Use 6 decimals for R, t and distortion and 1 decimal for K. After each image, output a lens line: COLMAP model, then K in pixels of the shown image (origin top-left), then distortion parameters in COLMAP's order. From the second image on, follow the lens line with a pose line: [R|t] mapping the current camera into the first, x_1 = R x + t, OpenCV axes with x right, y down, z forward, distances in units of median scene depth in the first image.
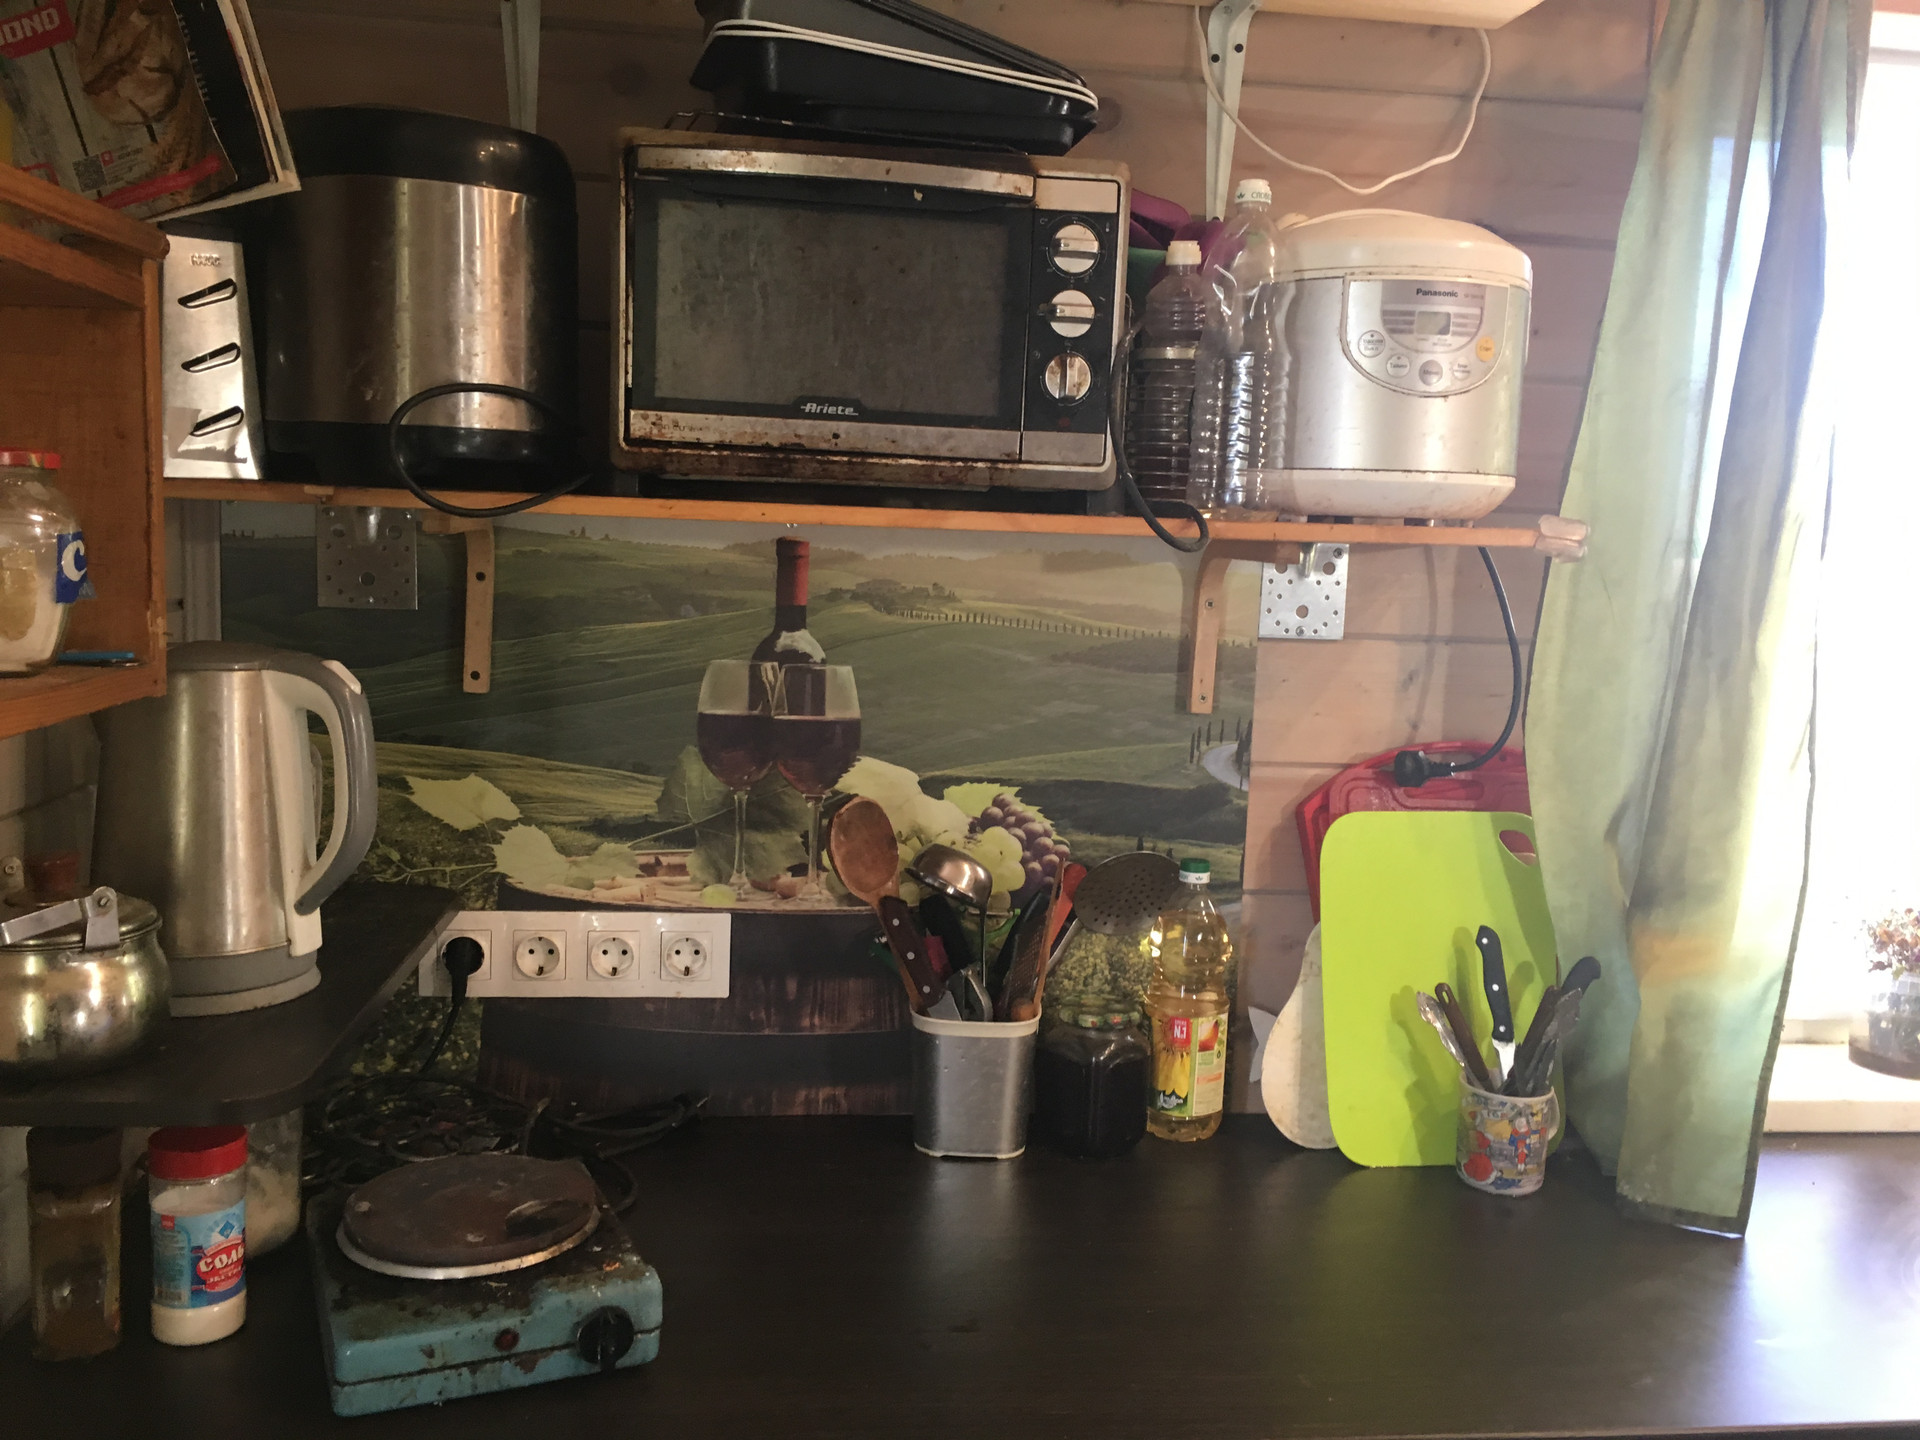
lens RADIAL K [[1667.3, 0, 960.0], [0, 1667.3, 720.0], [0, 0, 1]] dist [0.088162, -0.166922]
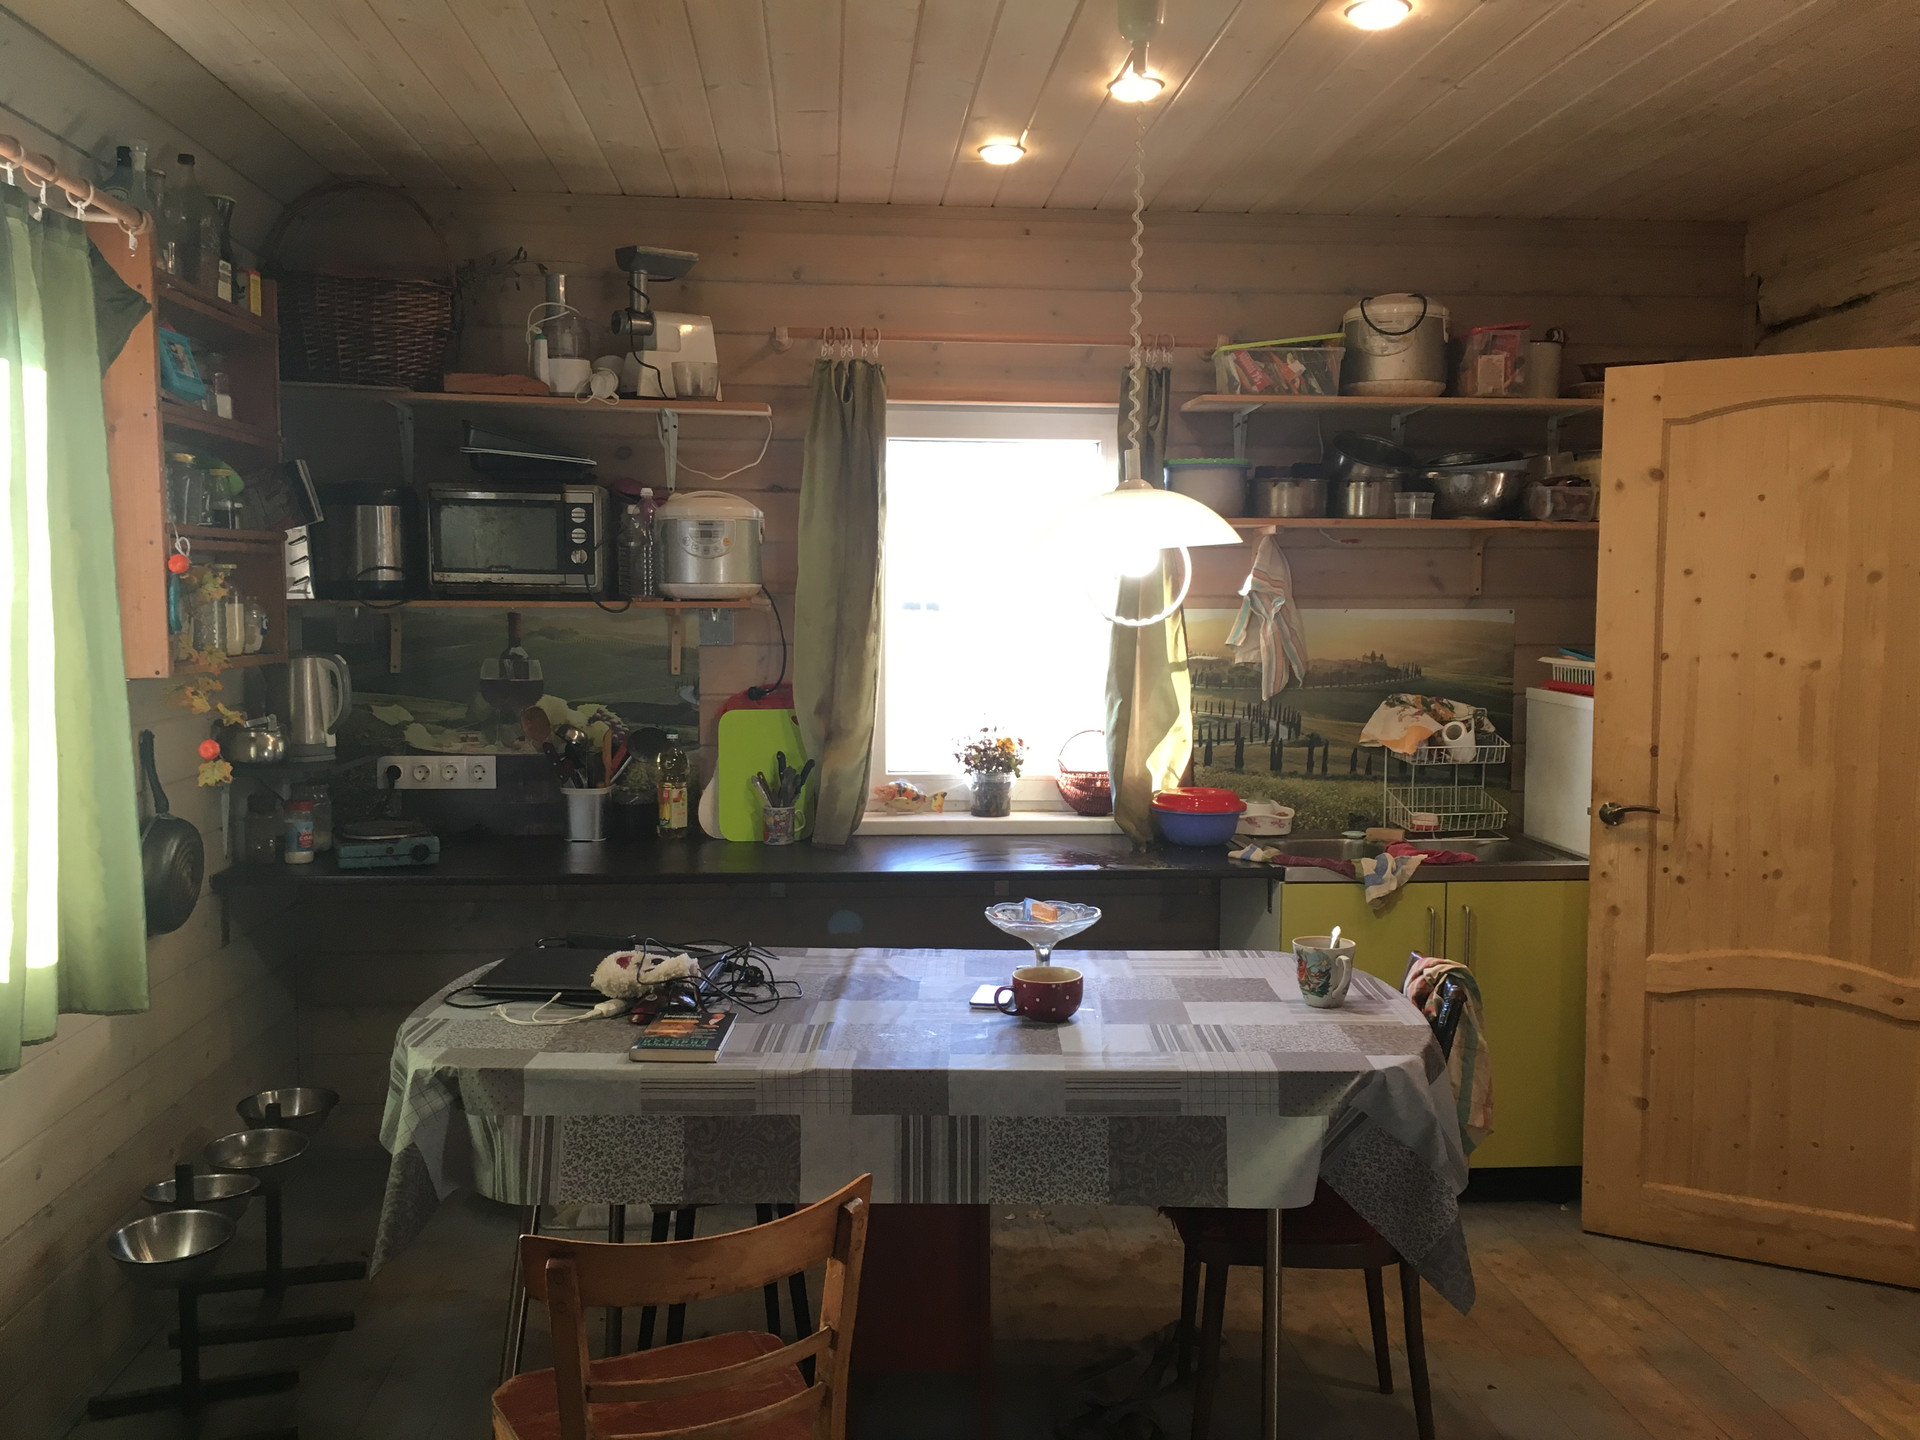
lens RADIAL K [[1667.3, 0, 960.0], [0, 1667.3, 720.0], [0, 0, 1]] dist [0.088162, -0.166922]
pose [[0.998967, -0.029831, -0.034286, 0.694622], [0.028370, 0.998701, -0.042332, 0.195349], [0.035504, 0.041315, 0.998515, -1.629602]]
